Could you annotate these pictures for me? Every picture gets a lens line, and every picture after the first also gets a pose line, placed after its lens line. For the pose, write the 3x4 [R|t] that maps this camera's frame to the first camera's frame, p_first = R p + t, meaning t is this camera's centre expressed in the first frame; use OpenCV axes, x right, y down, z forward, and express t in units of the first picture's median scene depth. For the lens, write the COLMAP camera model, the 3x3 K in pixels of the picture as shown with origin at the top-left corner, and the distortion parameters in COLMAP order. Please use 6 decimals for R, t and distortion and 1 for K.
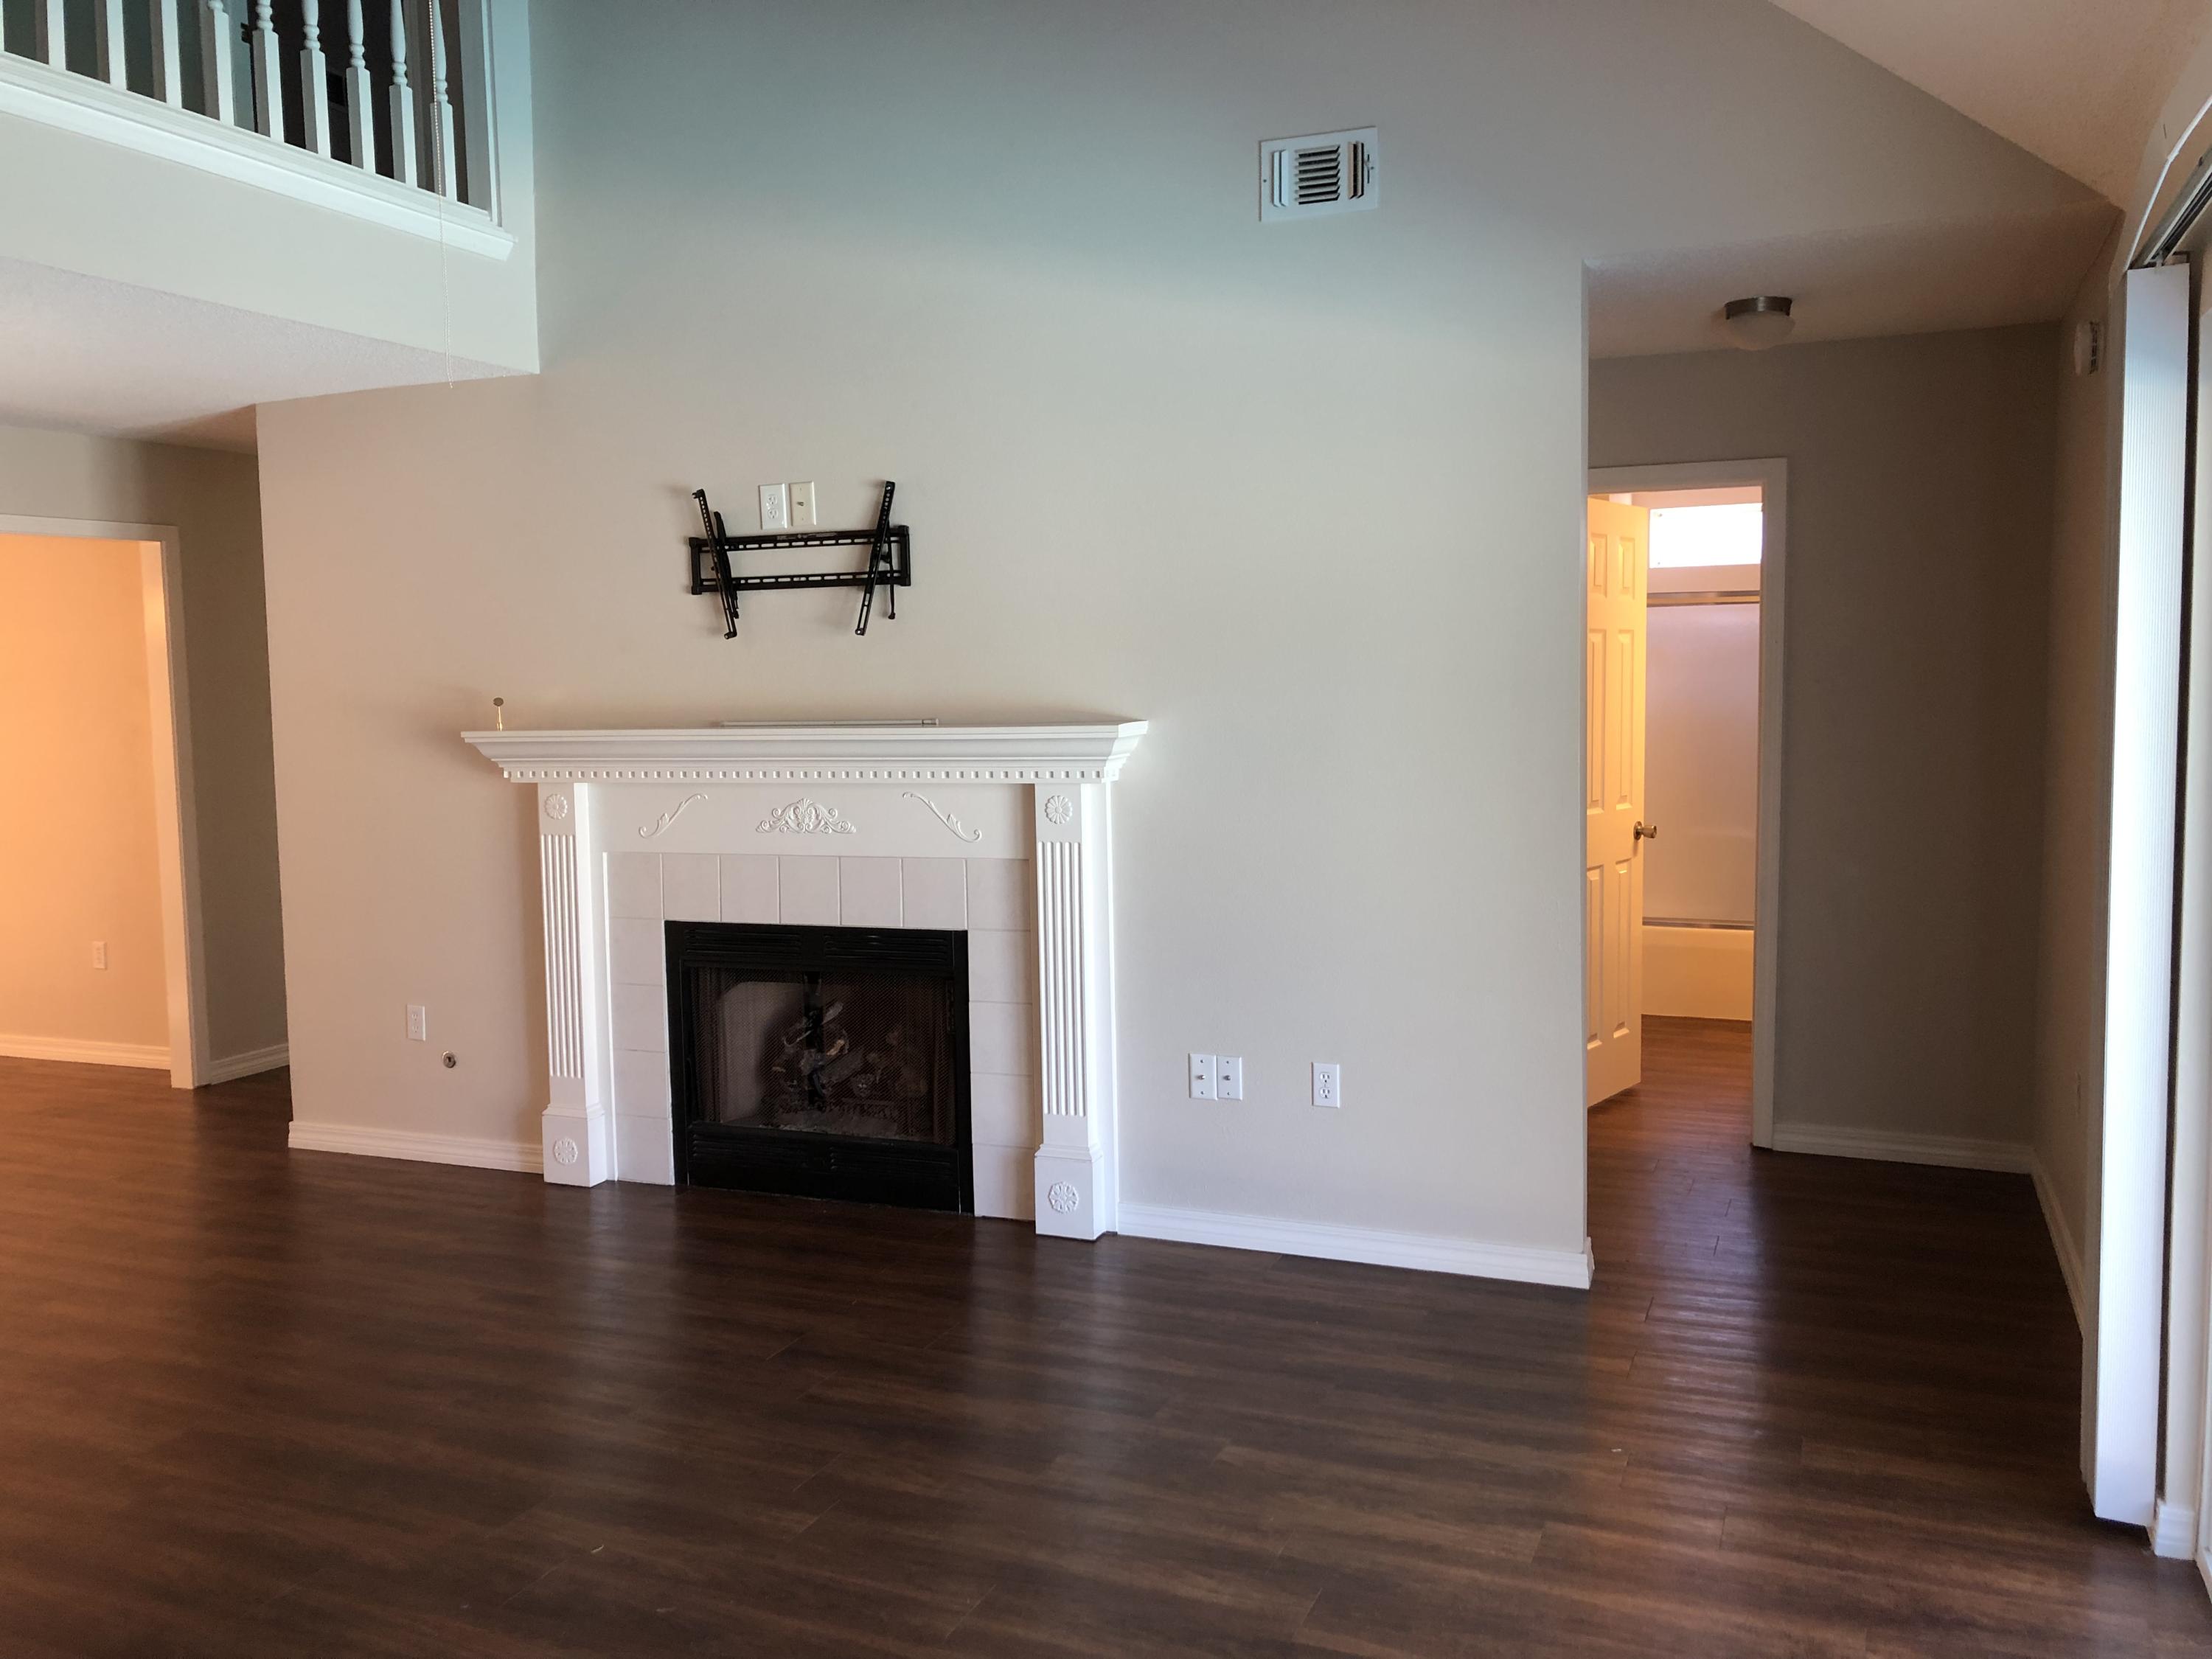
lens RADIAL K [[1813.3, 0, 1105.5], [0, 1813.3, 811.2], [0, 0, 1]] dist [0.028160, -0.034496]
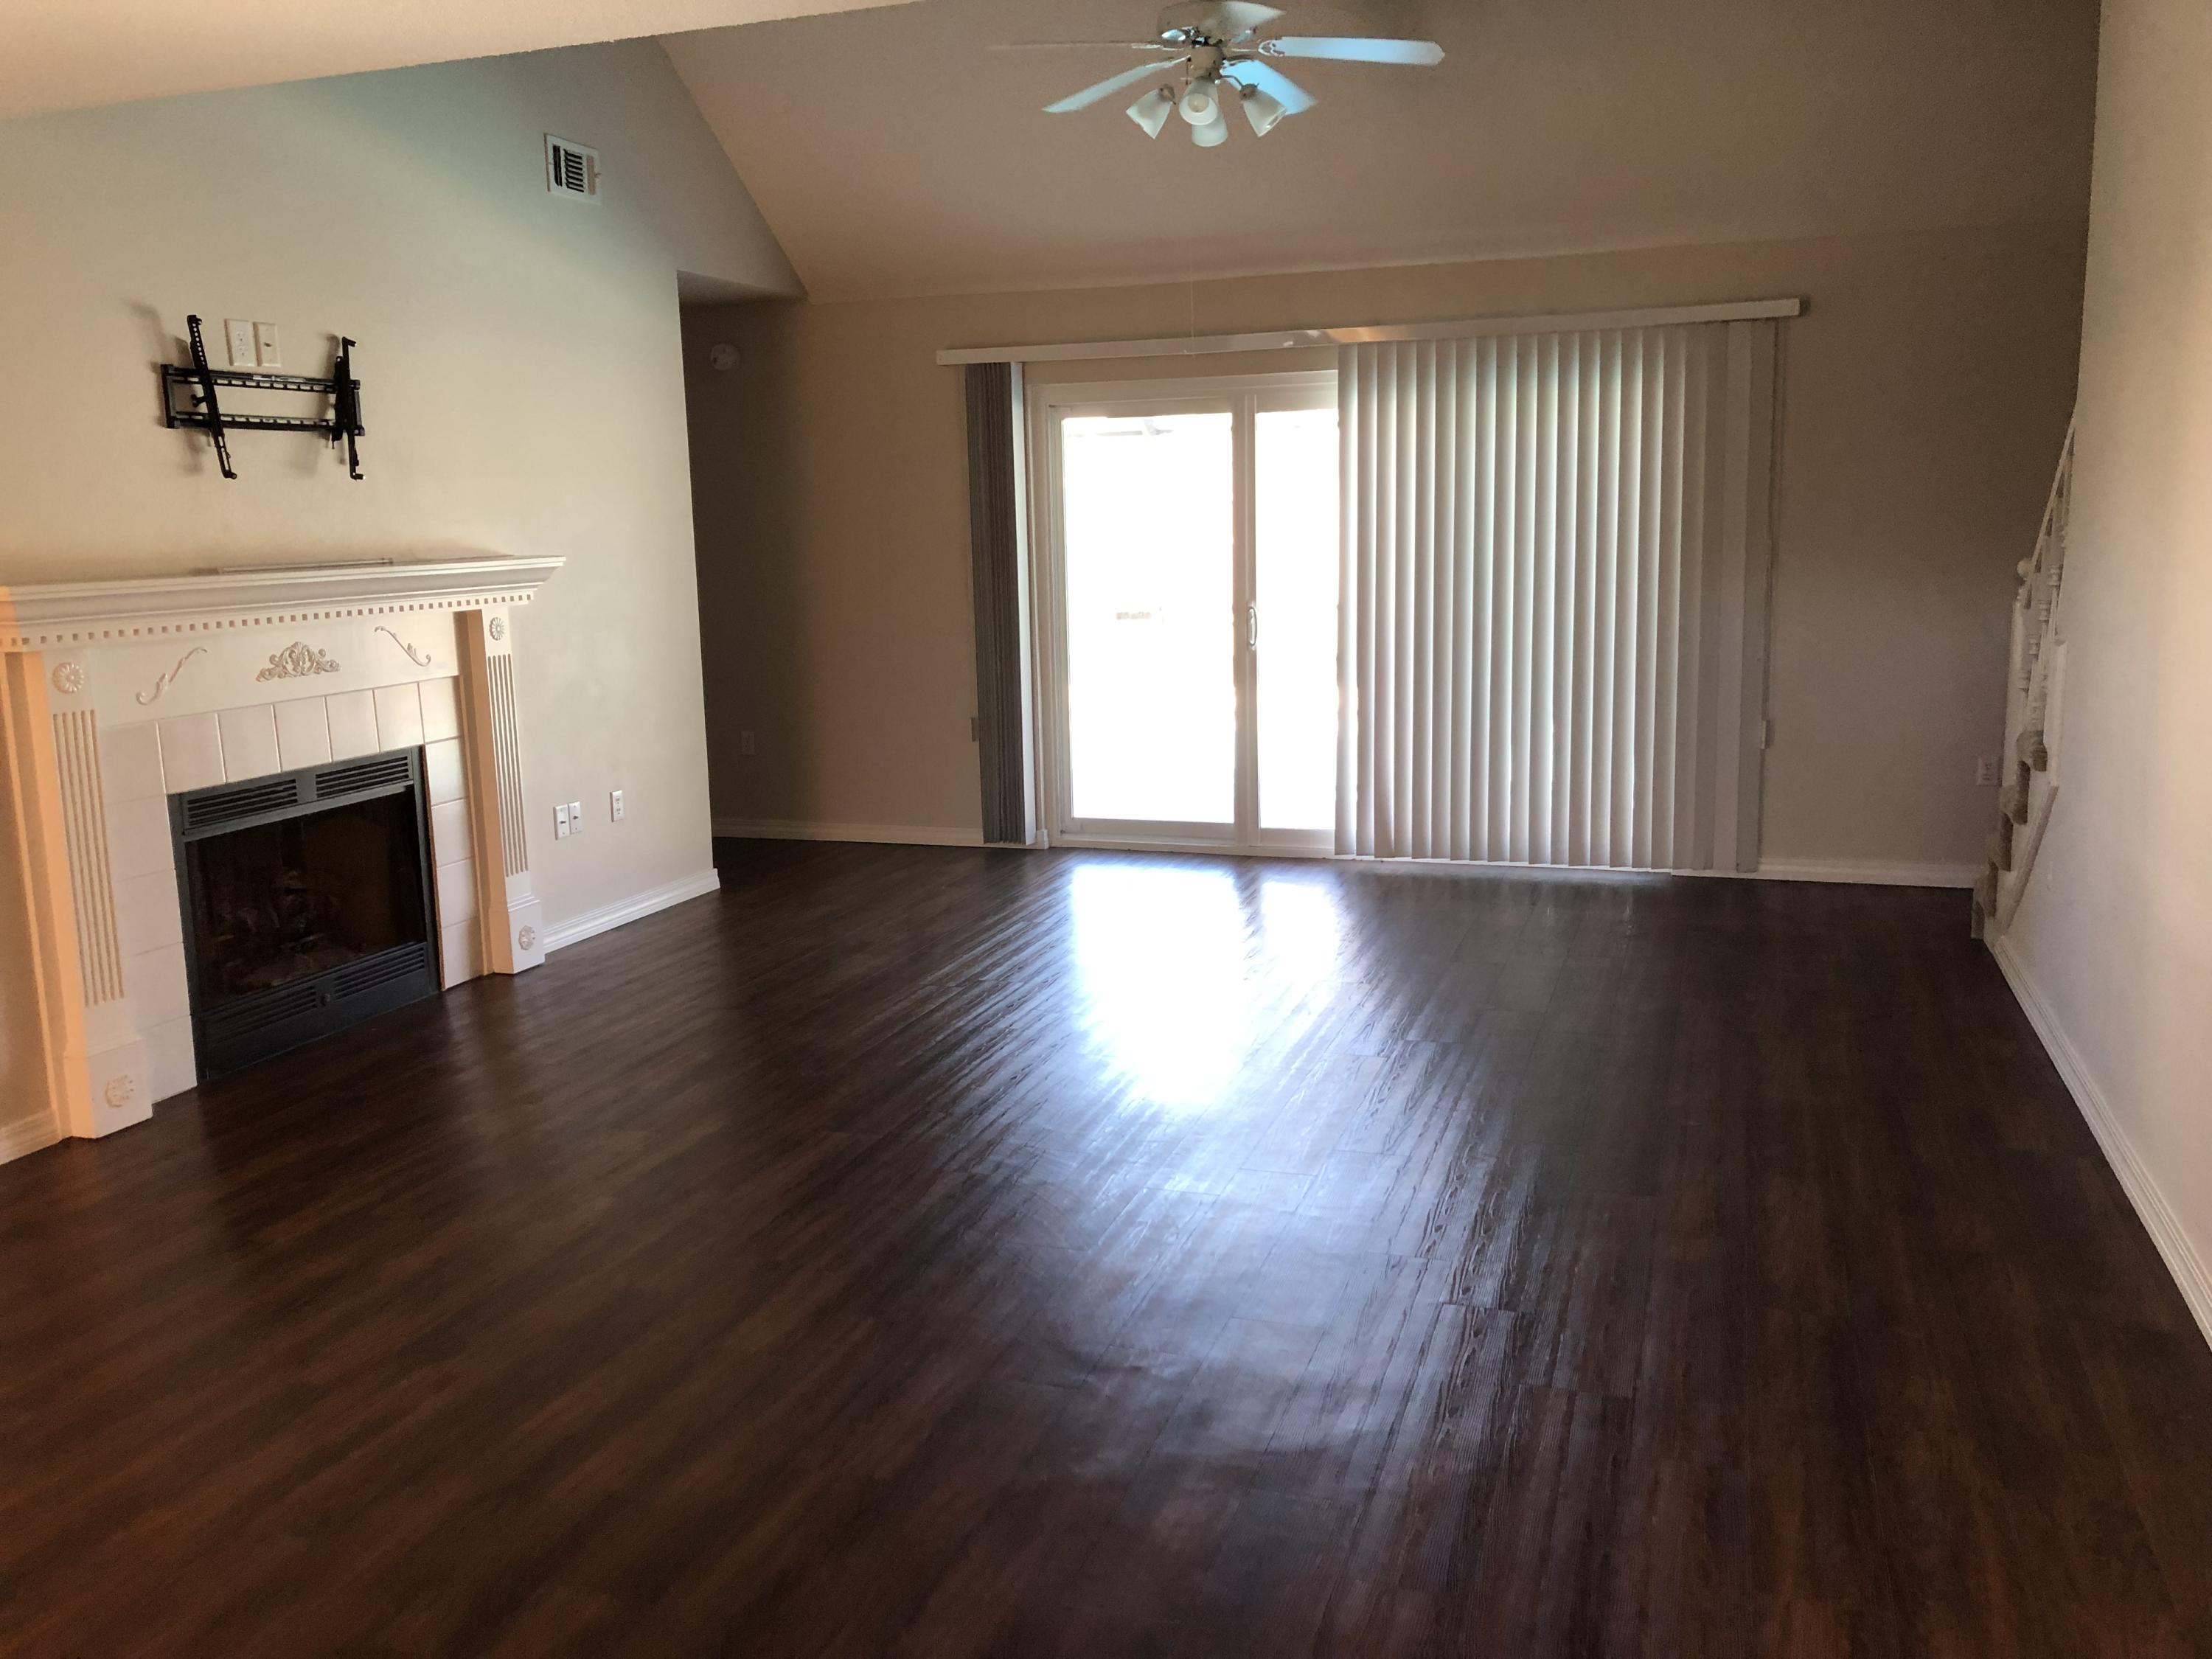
lens RADIAL K [[1813.3, 0, 1107.3], [0, 1813.3, 806.3], [0, 0, 1]] dist [0.028160, -0.034496]
pose [[-0.068272, -0.138253, 0.988041, -1.204690], [0.097416, 0.984695, 0.144517, -0.019410], [-0.992899, 0.106118, -0.053759, 0.613328]]
